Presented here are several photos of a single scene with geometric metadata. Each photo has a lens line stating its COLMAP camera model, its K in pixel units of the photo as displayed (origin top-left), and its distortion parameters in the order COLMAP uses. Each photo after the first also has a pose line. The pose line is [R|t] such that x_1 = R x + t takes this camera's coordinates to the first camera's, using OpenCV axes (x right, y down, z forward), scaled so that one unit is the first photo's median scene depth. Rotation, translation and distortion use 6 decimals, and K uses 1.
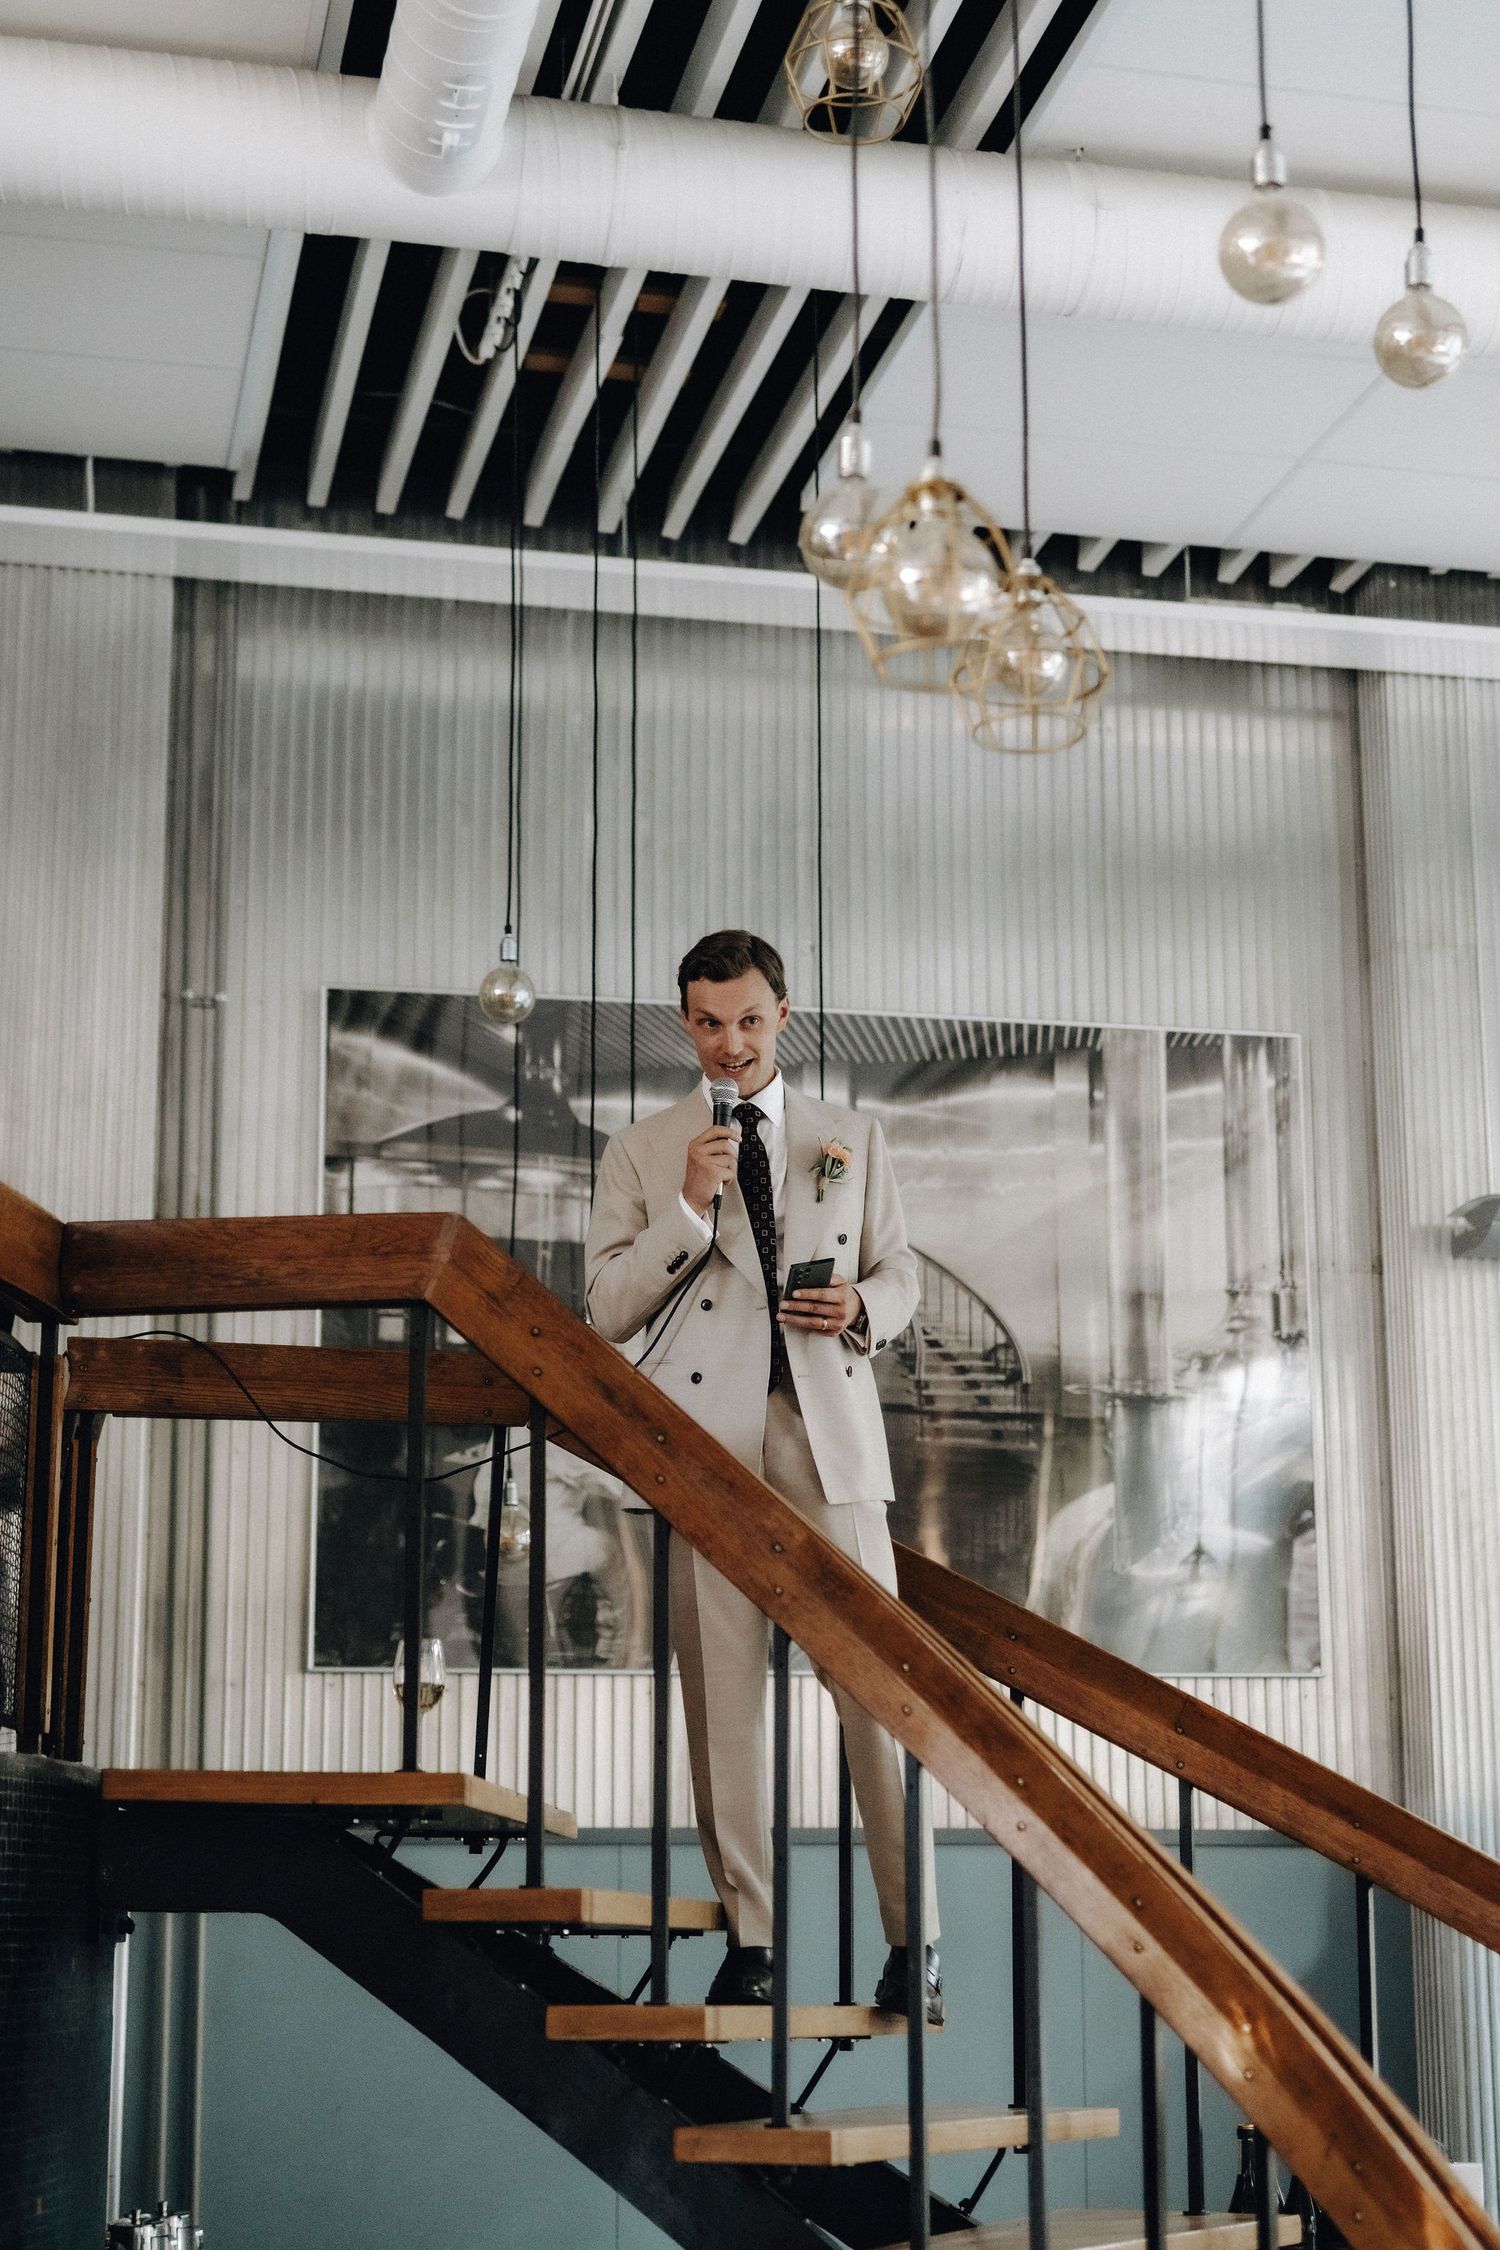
lens RADIAL K [[3429.9, 0, 750.0], [0, 3429.9, 1125.0], [0, 0, 1]] dist [0.034926, 0.061913]
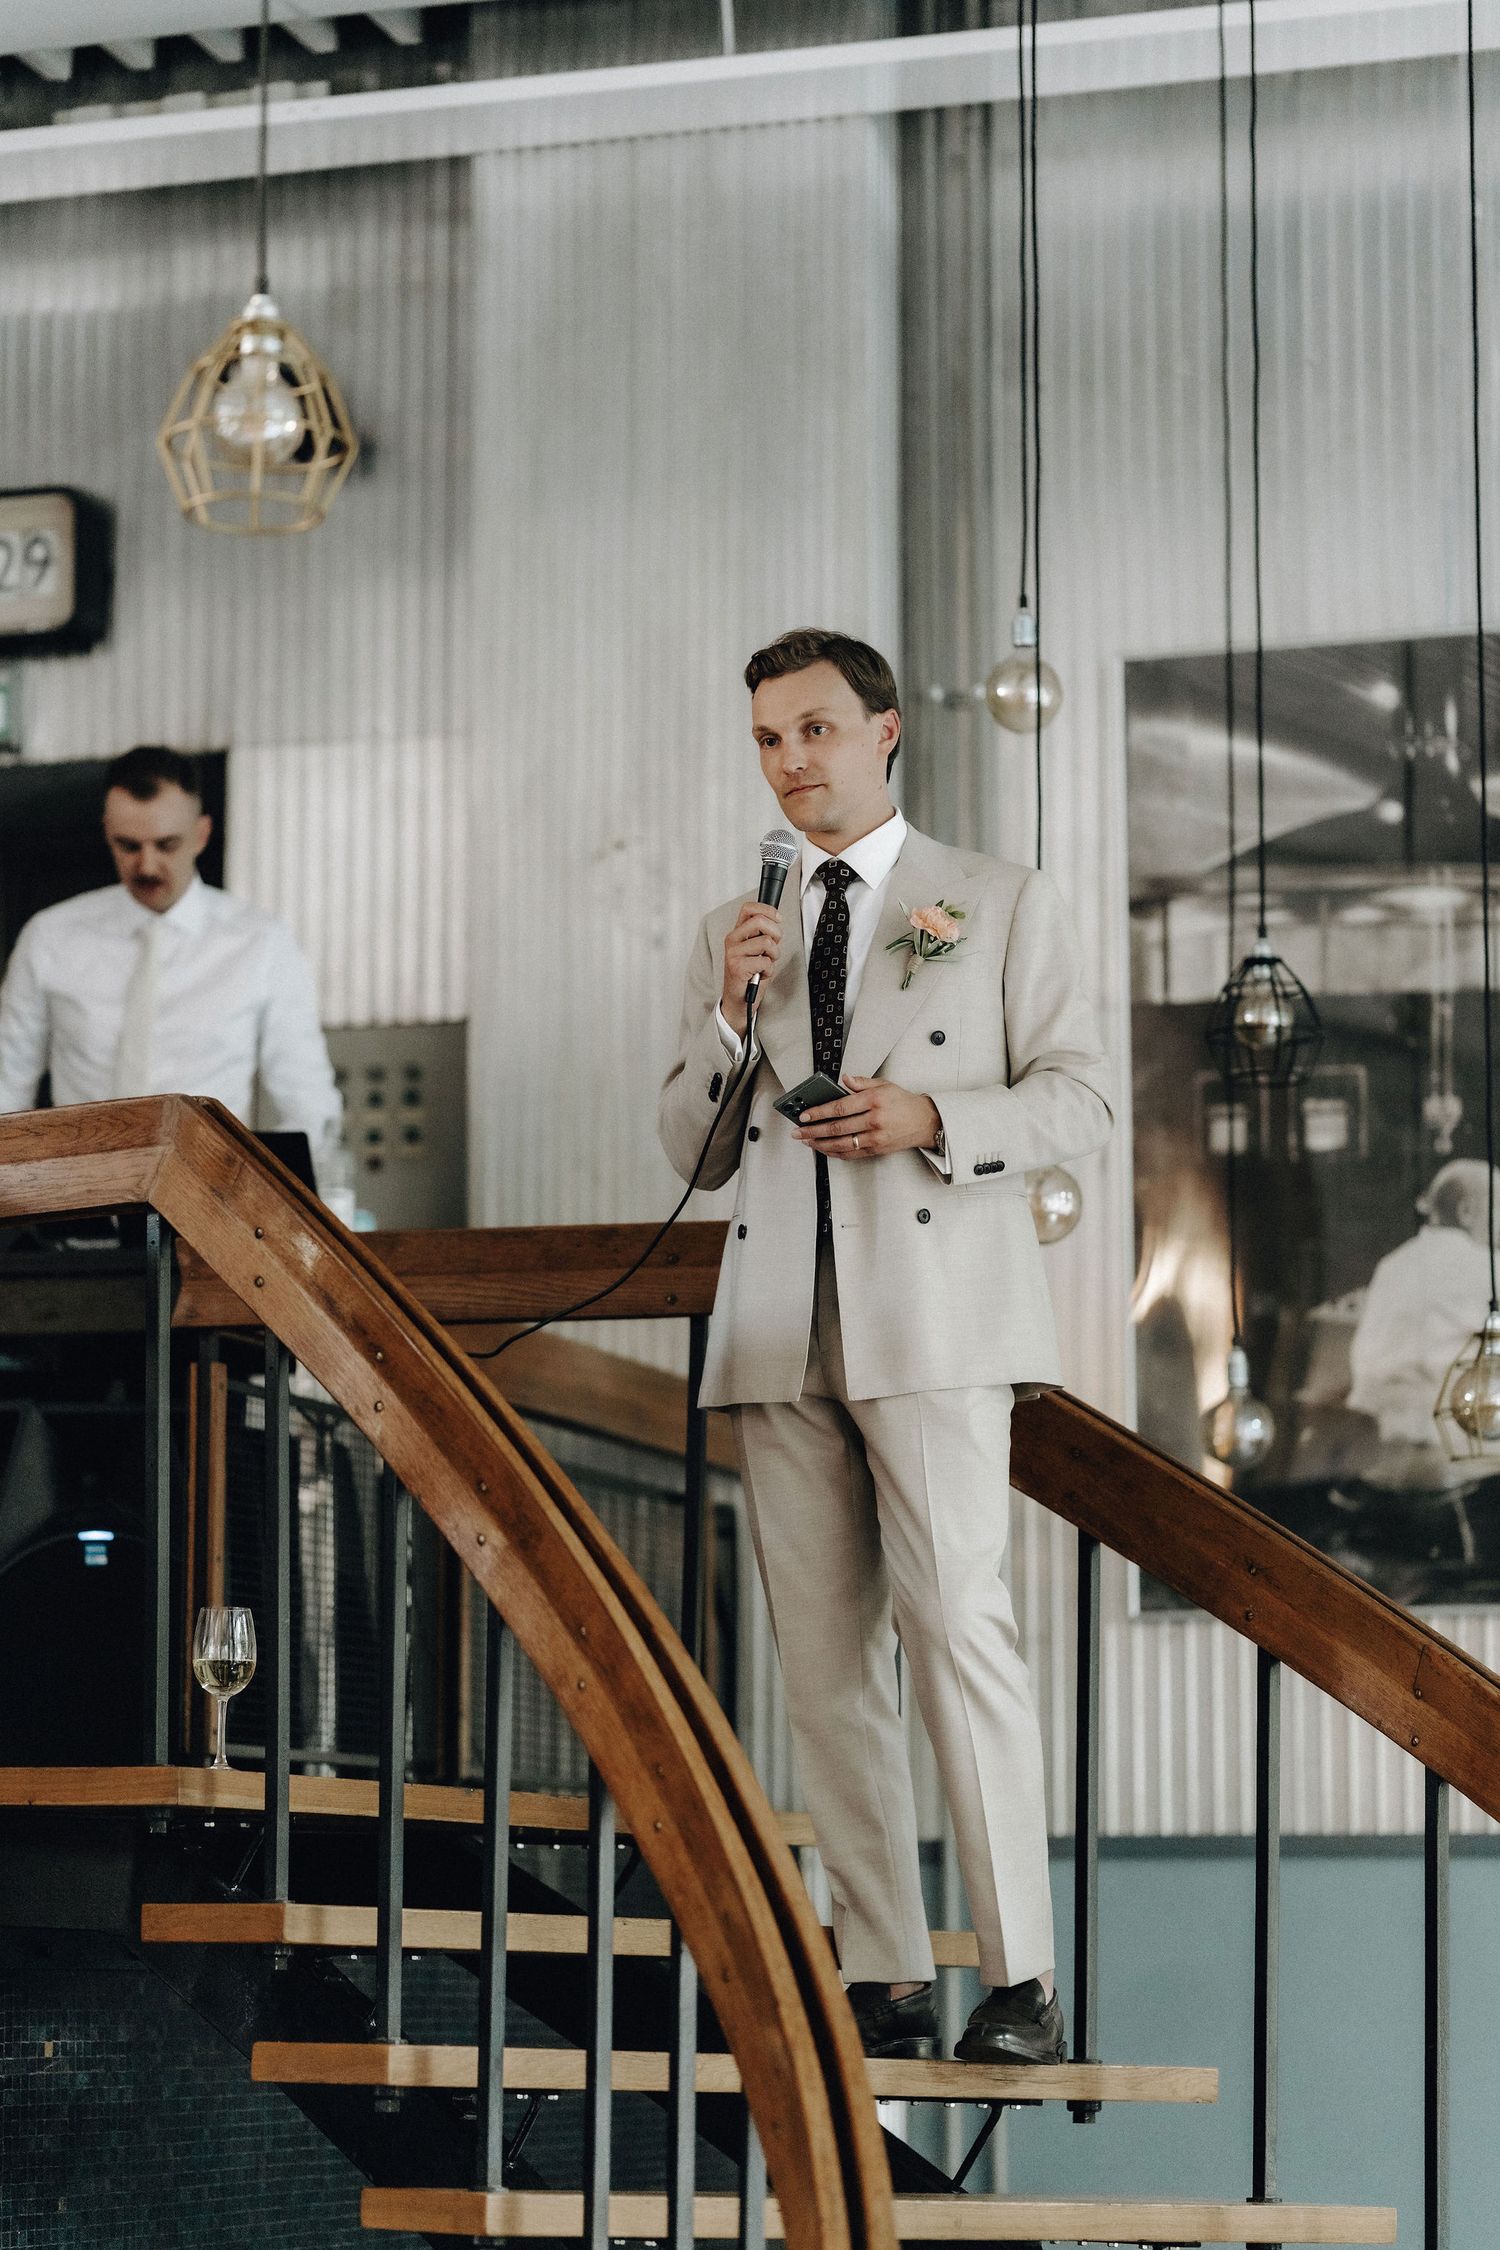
lens RADIAL K [[5497.2, 0, 750.0], [0, 5497.2, 1125.0], [0, 0, 1]] dist [-0.015448, 0.155308]
pose [[0.854228, -0.070469, -0.515100, 0.381043], [0.107763, 0.993254, 0.042829, -0.001687], [0.508607, -0.092094, 0.856059, -0.015045]]
